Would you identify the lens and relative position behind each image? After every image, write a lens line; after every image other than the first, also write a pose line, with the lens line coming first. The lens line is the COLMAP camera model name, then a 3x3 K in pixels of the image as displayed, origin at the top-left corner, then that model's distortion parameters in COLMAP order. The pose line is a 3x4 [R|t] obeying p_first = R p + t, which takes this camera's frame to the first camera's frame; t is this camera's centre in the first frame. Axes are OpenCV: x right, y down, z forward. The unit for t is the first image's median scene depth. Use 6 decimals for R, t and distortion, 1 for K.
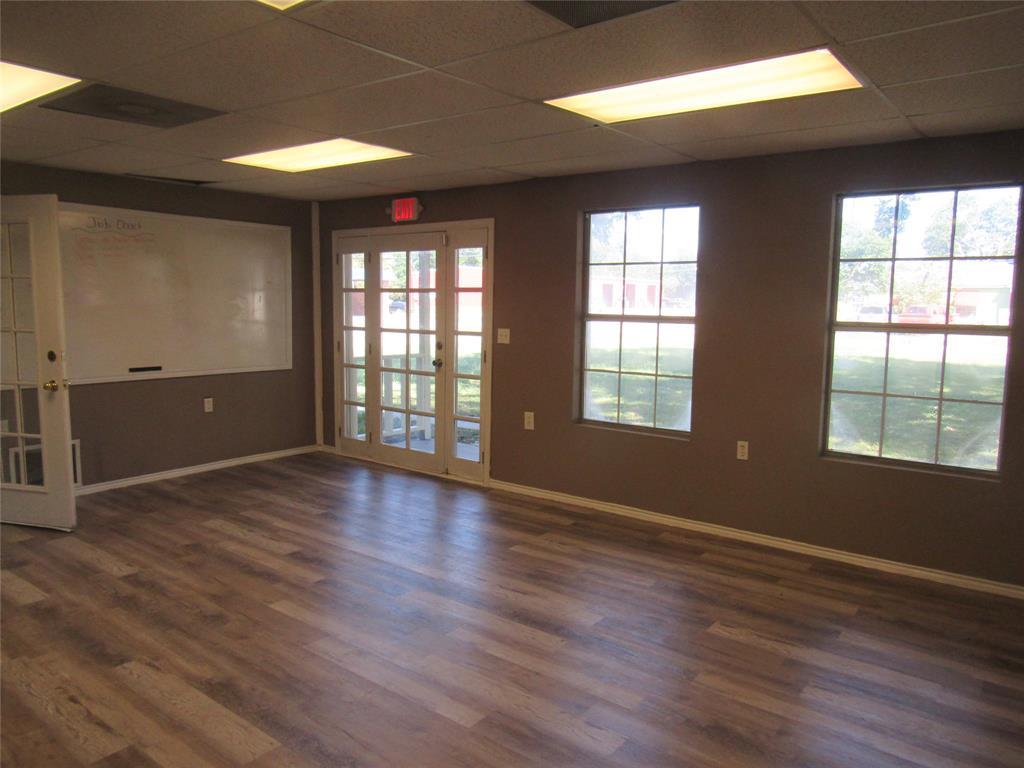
lens RADIAL K [[730.9, 0, 512.0], [0, 730.9, 384.0], [0, 0, 1]] dist [-0.029700, 0.005246]
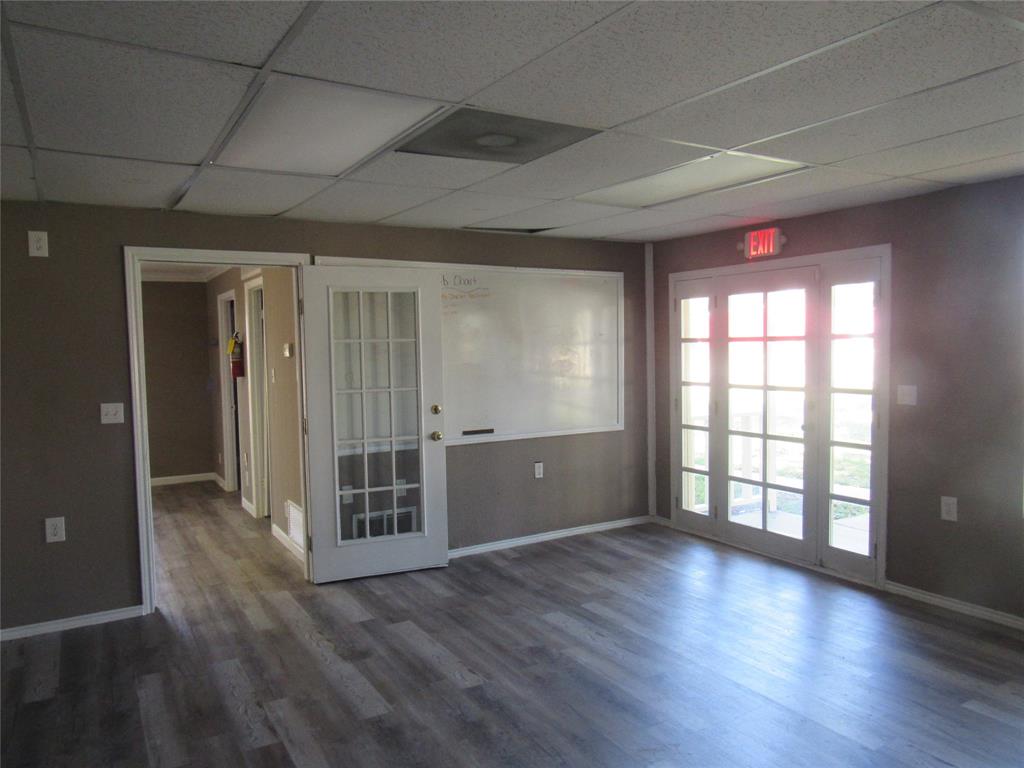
lens RADIAL K [[730.9, 0, 512.0], [0, 730.9, 384.0], [0, 0, 1]] dist [-0.029700, 0.005246]
pose [[0.926529, -0.010921, -0.376064, -0.130629], [-0.011316, 0.998317, -0.056872, -0.034887], [0.376052, 0.056949, 0.924847, 0.167253]]
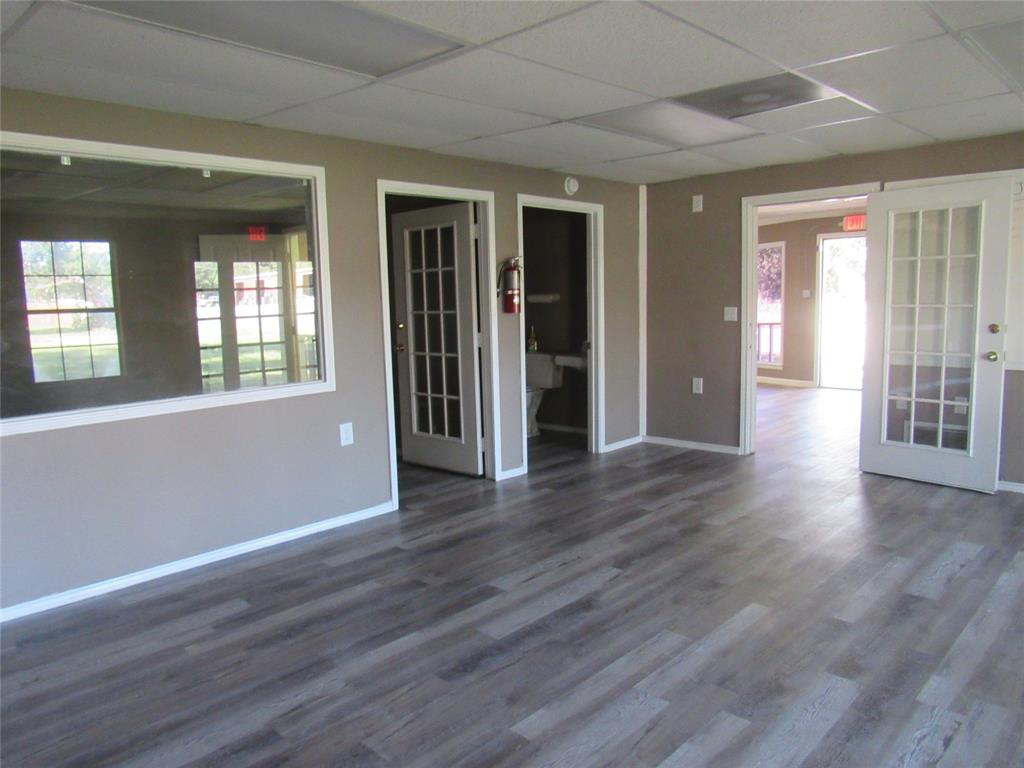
lens RADIAL K [[730.9, 0, 512.0], [0, 730.9, 384.0], [0, 0, 1]] dist [-0.029700, 0.005246]
pose [[-0.114533, 0.110819, -0.987219, 0.433624], [-0.087368, 0.988784, 0.121131, -0.043836], [0.989570, 0.100125, -0.103566, 0.558204]]
